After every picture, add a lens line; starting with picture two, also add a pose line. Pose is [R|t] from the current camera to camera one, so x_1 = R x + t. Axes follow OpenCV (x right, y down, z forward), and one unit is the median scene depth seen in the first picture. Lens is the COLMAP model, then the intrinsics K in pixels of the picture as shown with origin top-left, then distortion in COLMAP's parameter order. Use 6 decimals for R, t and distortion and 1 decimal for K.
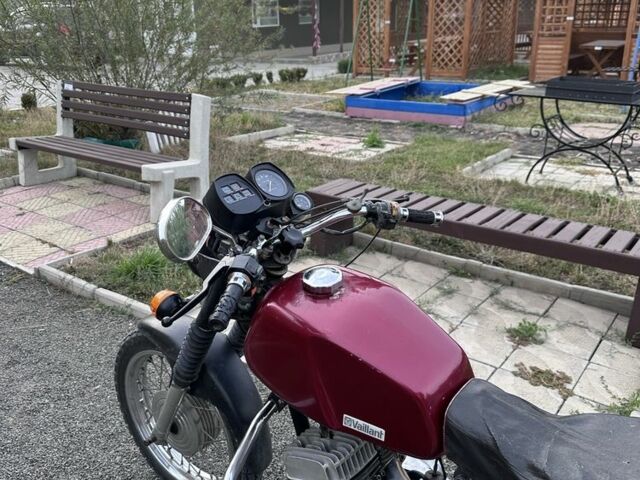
lens RADIAL K [[605.3, 0, 320.0], [0, 605.3, 240.0], [0, 0, 1]] dist [-0.002707, -0.005995]
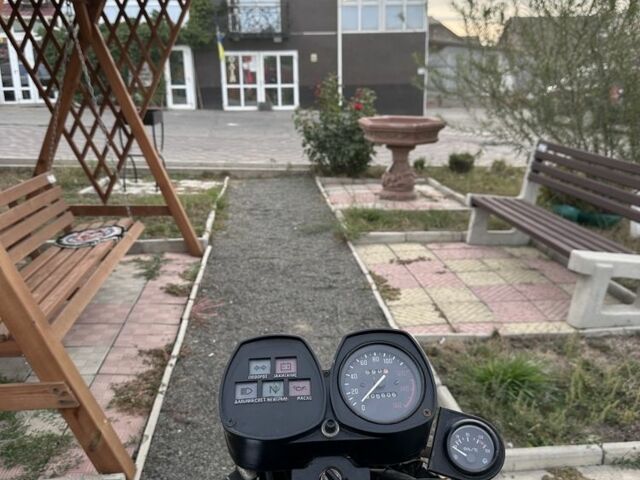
lens RADIAL K [[605.3, 0, 320.0], [0, 605.3, 240.0], [0, 0, 1]] dist [-0.002707, -0.005995]
pose [[0.666010, 0.201929, -0.718092, 0.049507], [-0.275462, 0.961198, 0.014808, -0.056904], [0.693218, 0.187945, 0.695791, 0.220007]]
